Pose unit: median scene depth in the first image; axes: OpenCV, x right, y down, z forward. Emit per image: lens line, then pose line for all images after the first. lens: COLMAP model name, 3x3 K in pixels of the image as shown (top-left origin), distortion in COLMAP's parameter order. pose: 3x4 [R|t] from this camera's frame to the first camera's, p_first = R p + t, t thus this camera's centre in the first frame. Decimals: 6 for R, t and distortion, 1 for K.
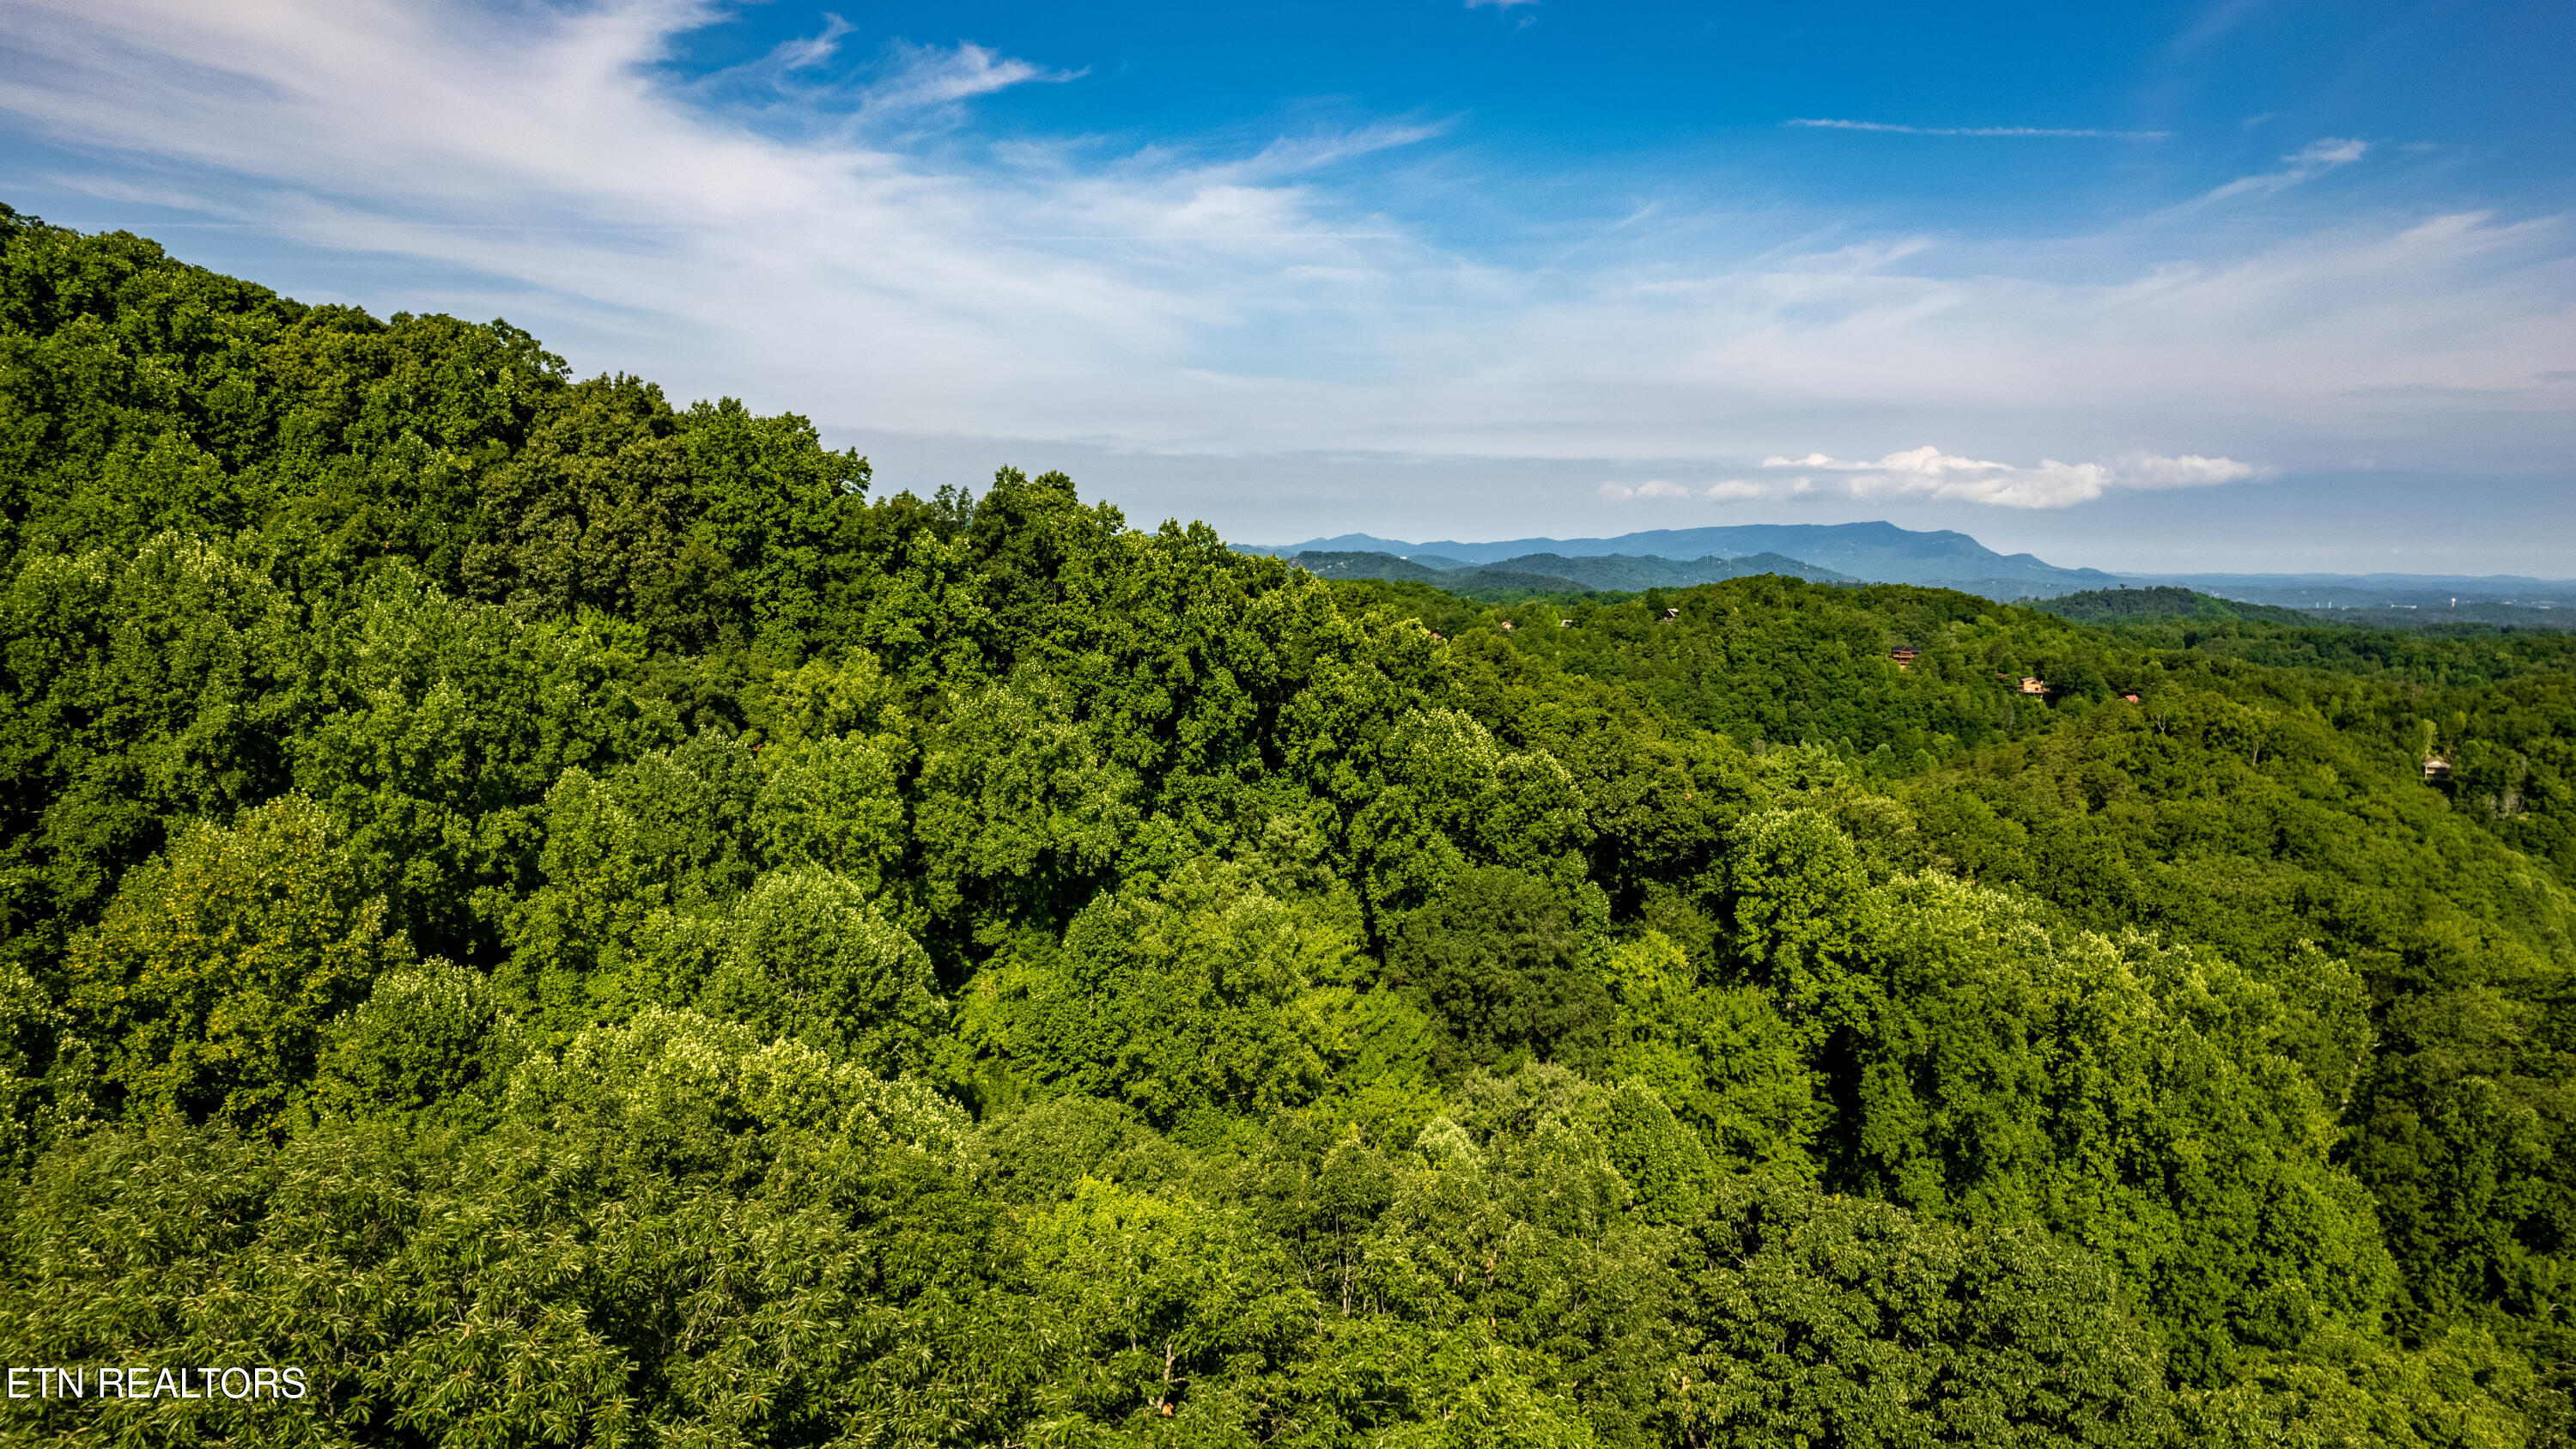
lens RADIAL K [[1702.2, 0, 1288.0], [0, 1702.2, 724.5], [0, 0, 1]] dist [-0.084806, 0.090730]
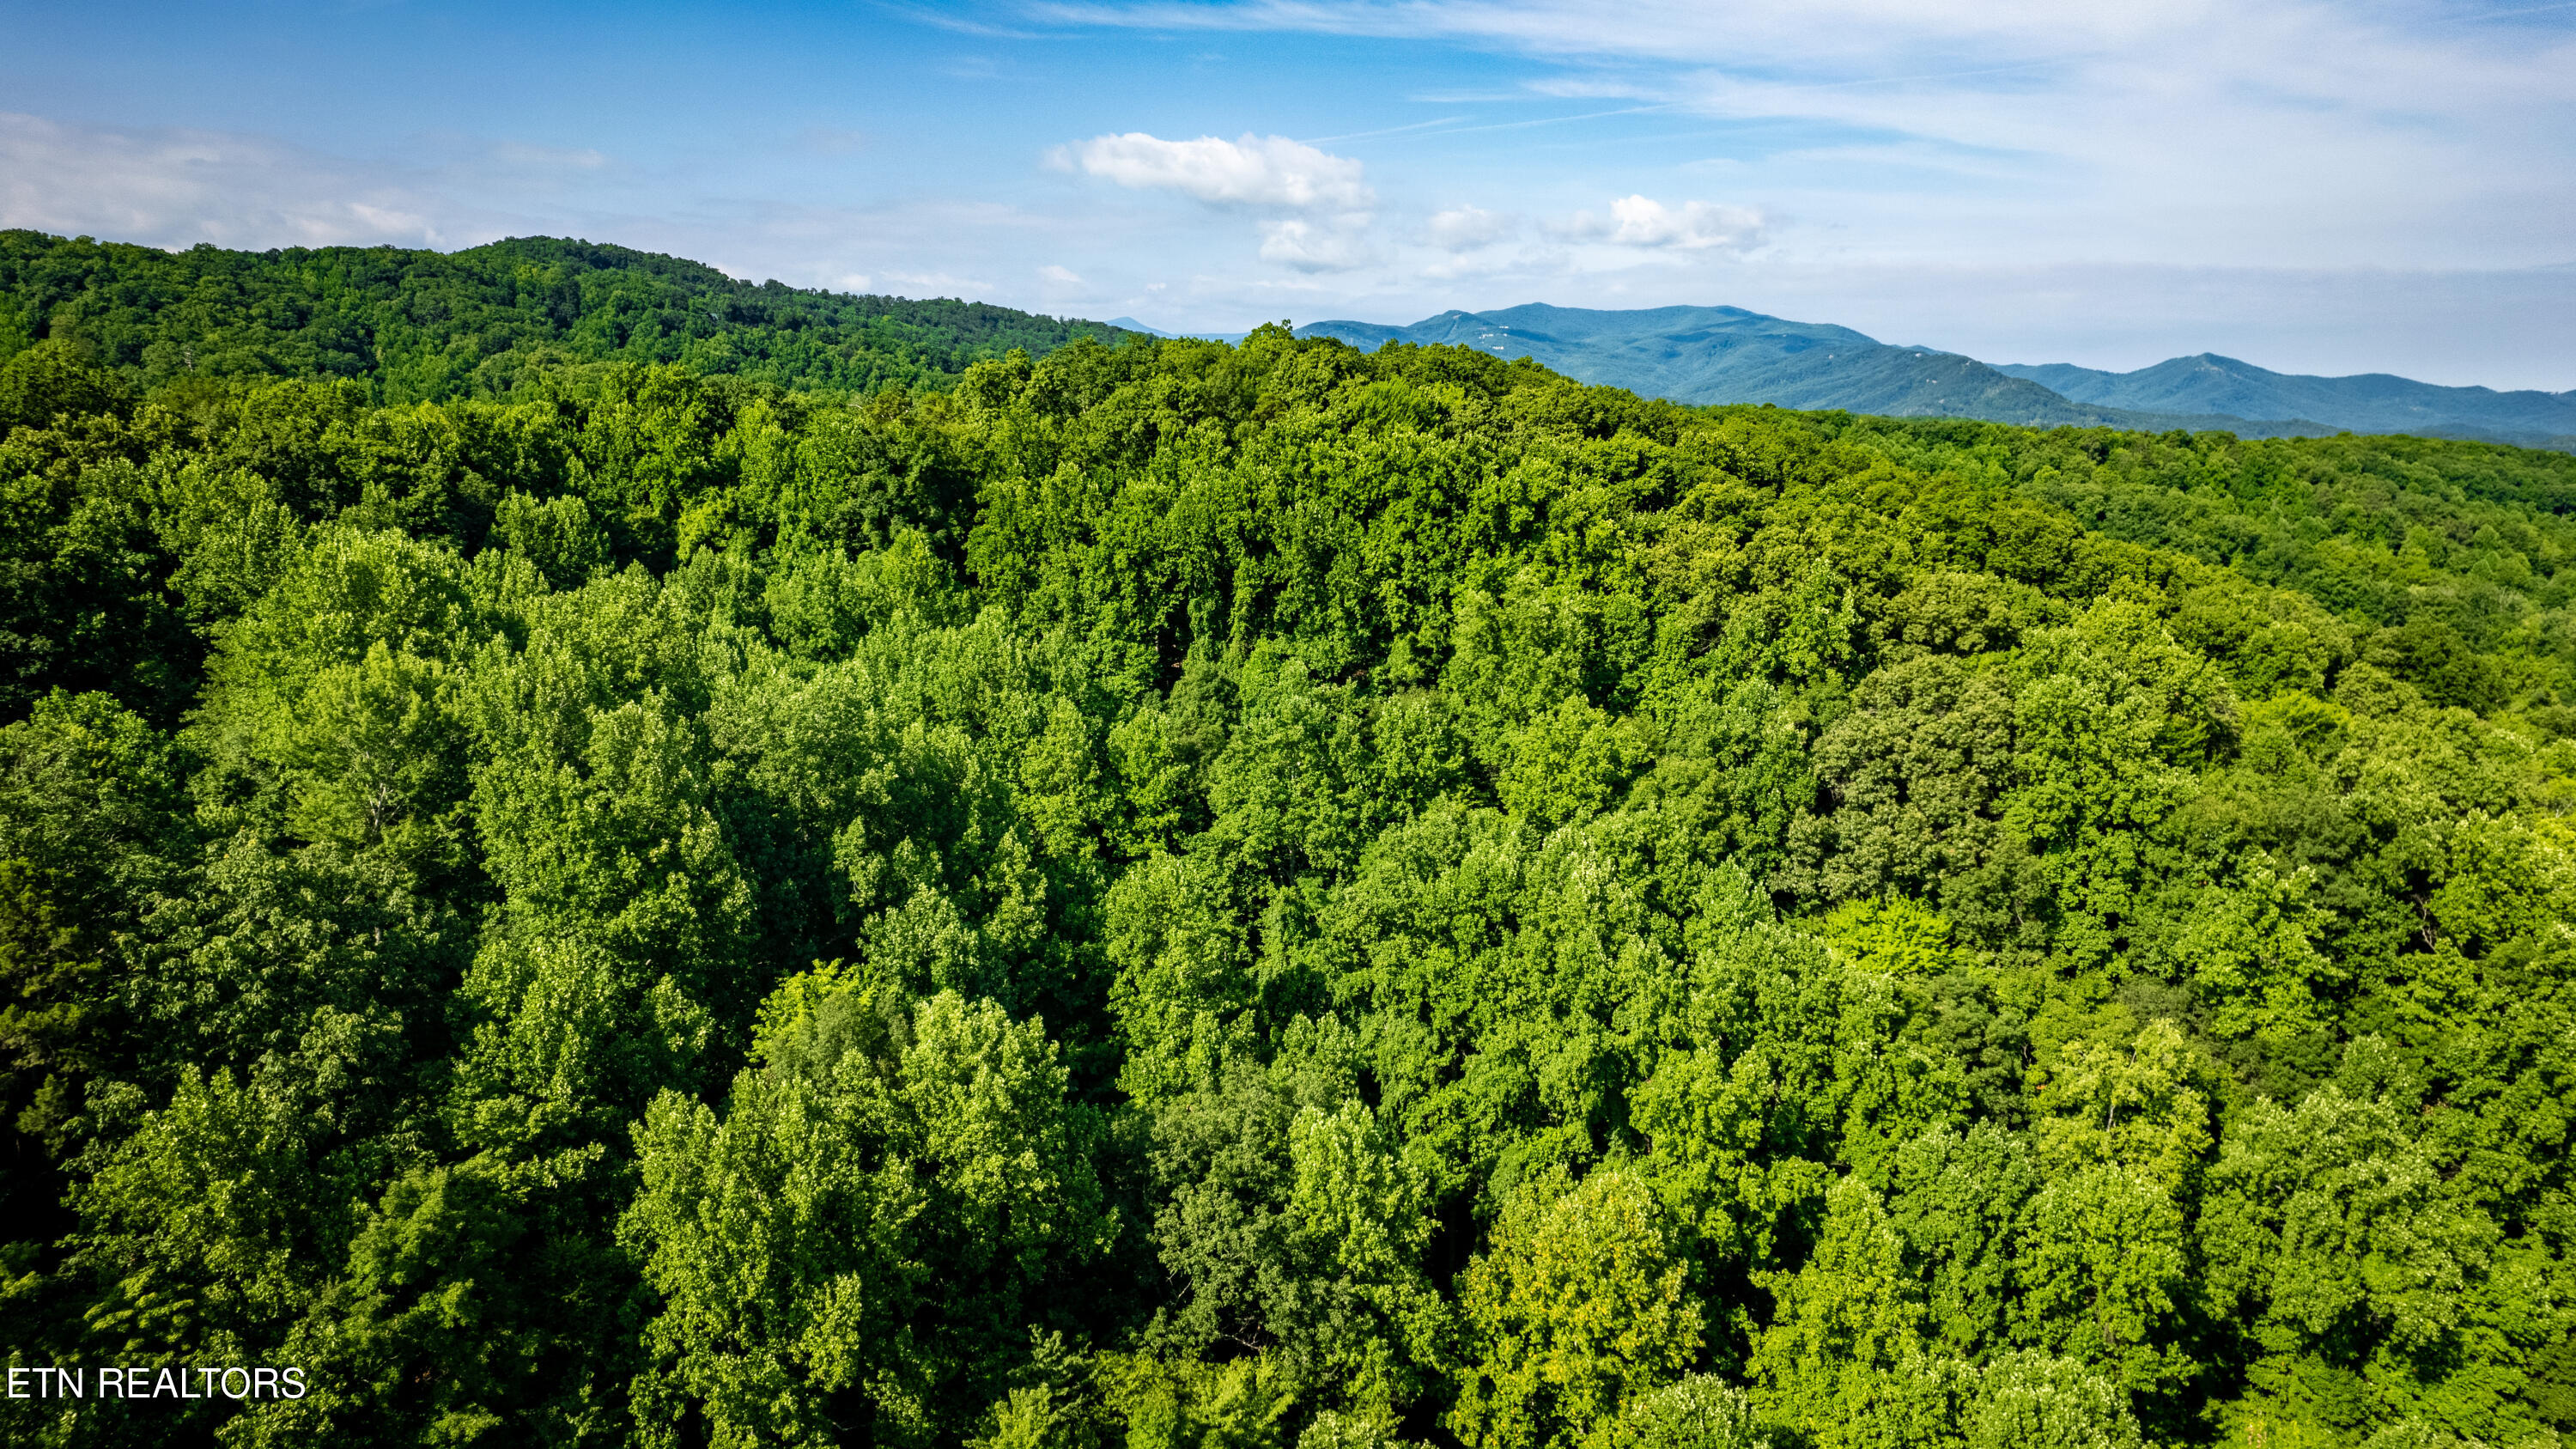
lens RADIAL K [[1671.2, 0, 1288.0], [0, 1671.2, 724.5], [0, 0, 1]] dist [-0.072118, 0.073927]
pose [[0.722660, 0.139189, -0.677044, -0.000822], [-0.052898, 0.987779, 0.146610, -0.301140], [0.689177, -0.070135, 0.721191, -0.011795]]
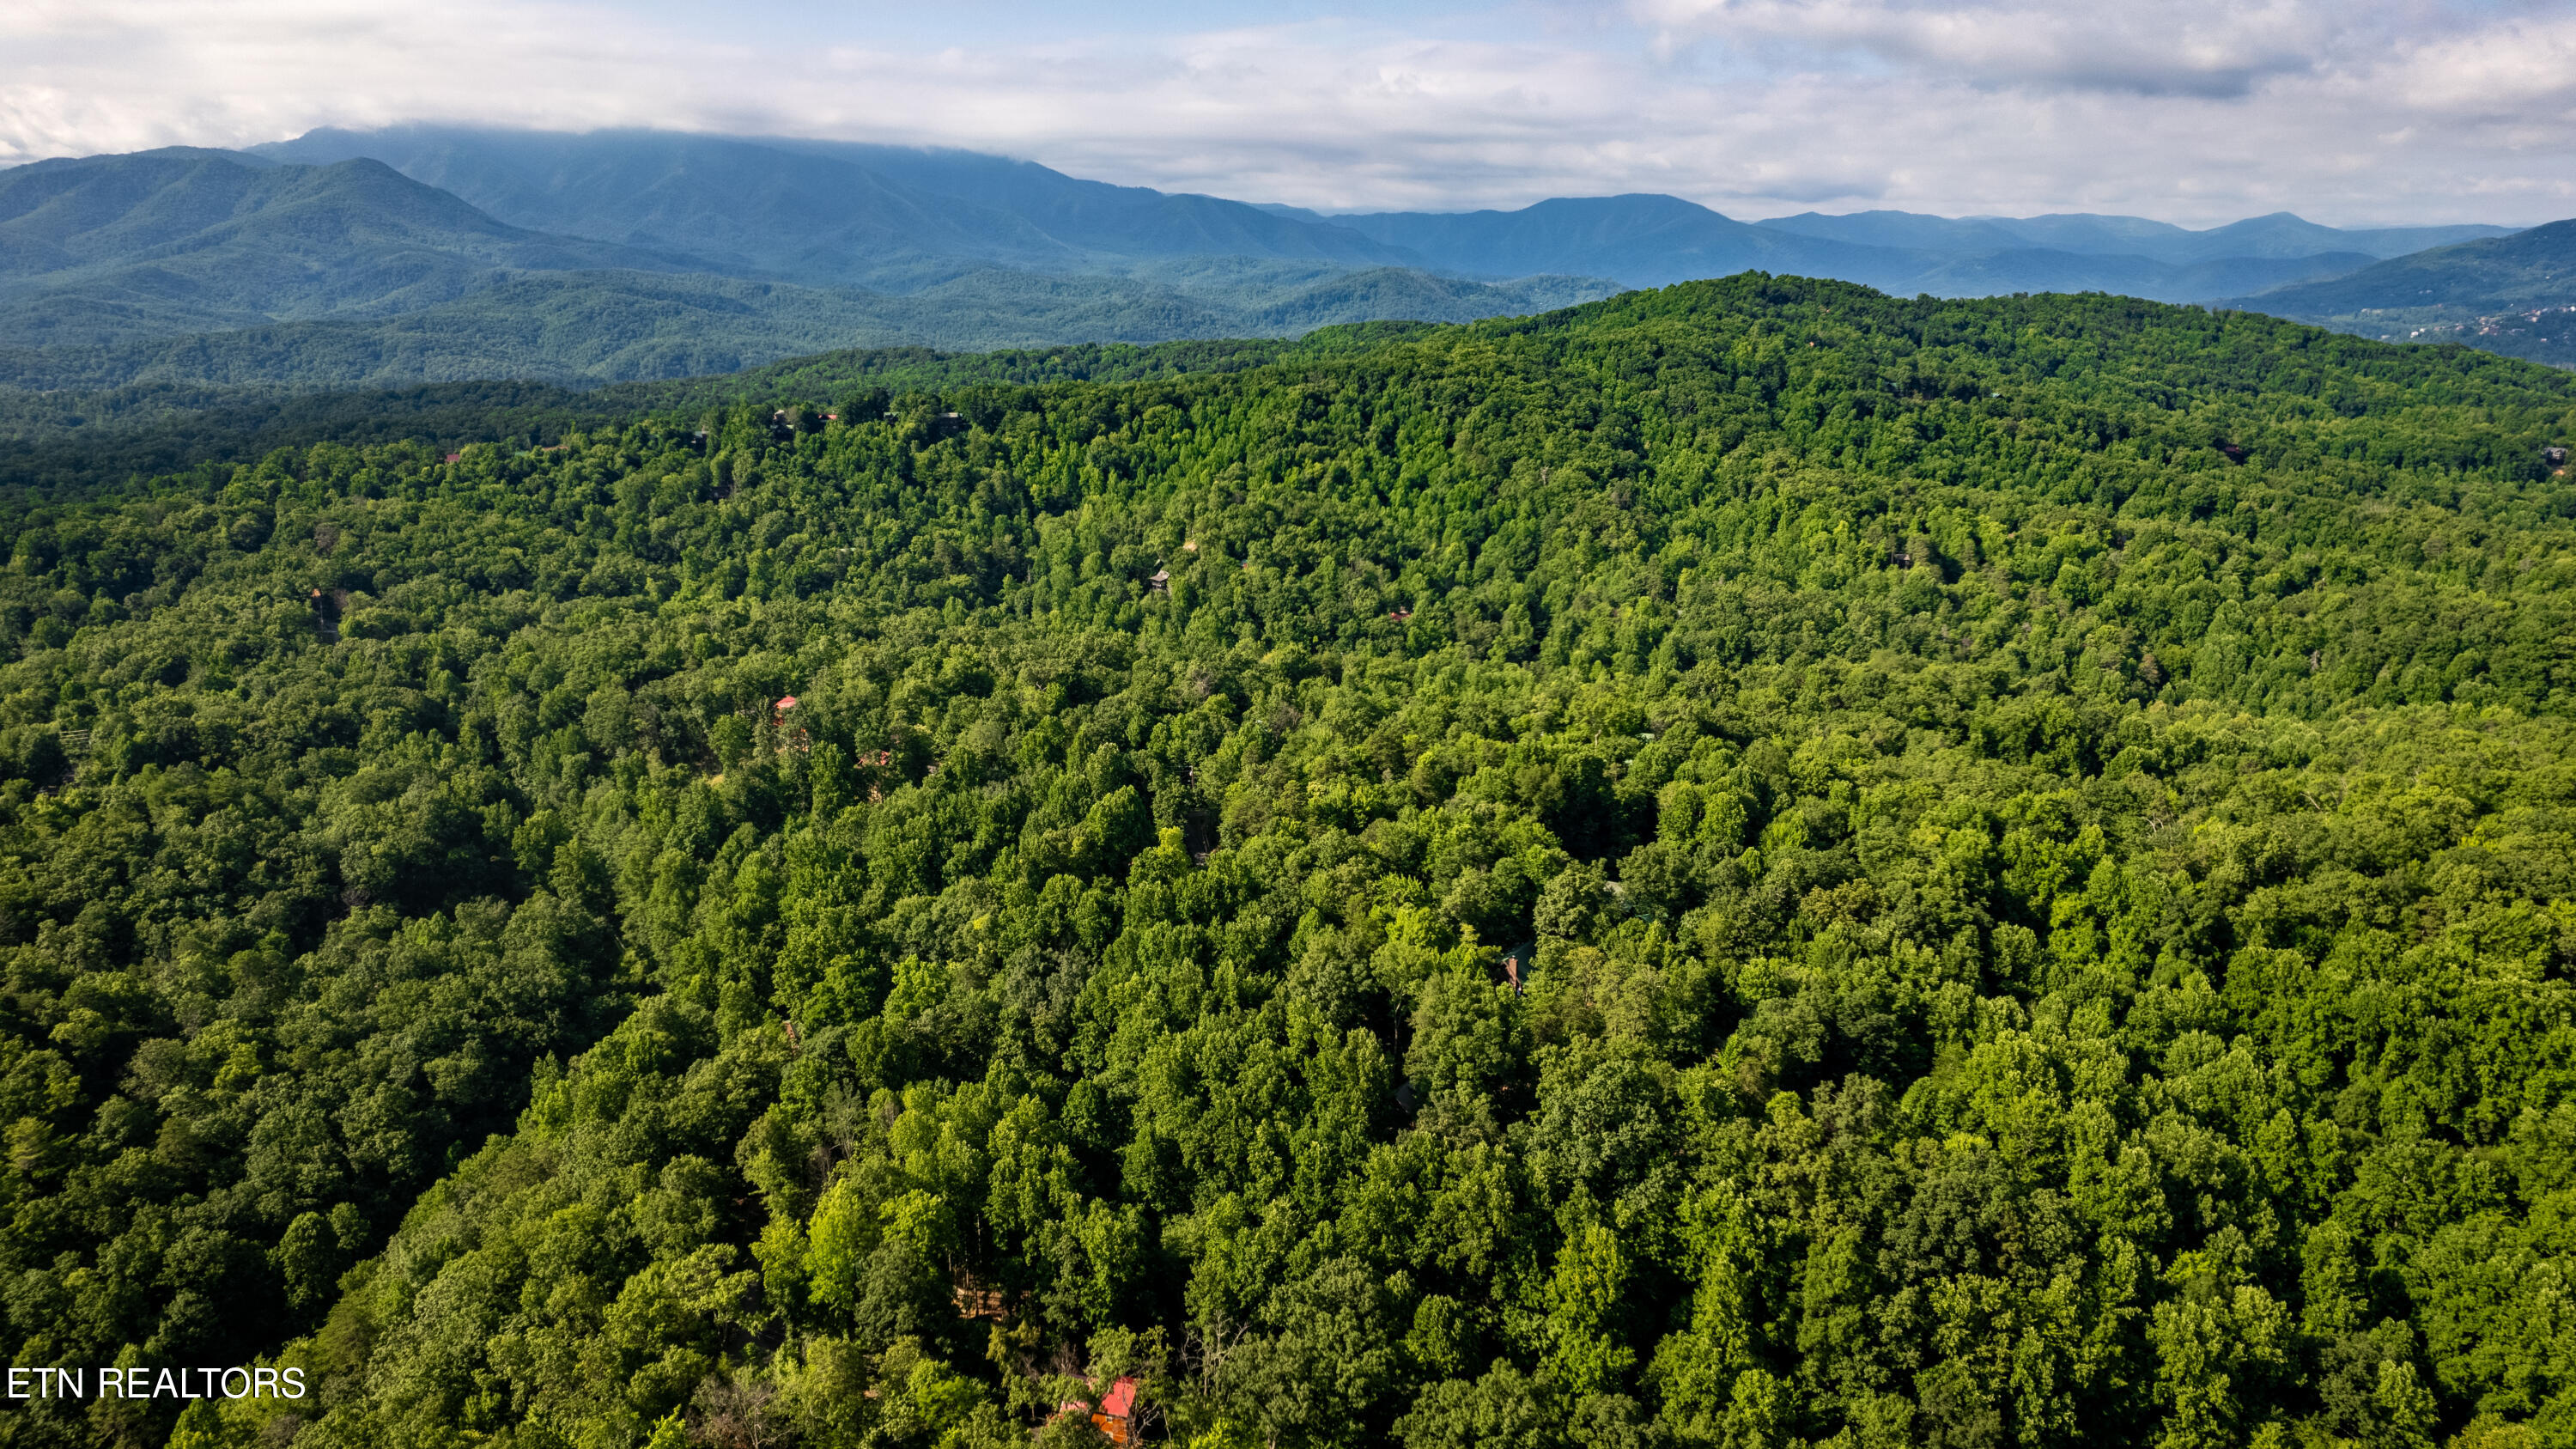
lens RADIAL K [[1671.2, 0, 1288.0], [0, 1671.2, 724.5], [0, 0, 1]] dist [-0.072118, 0.073927]
pose [[0.185809, 0.248092, -0.950750, 1.028969], [-0.065423, 0.968576, 0.239957, -1.198982], [0.980406, 0.017614, 0.196201, -1.250354]]
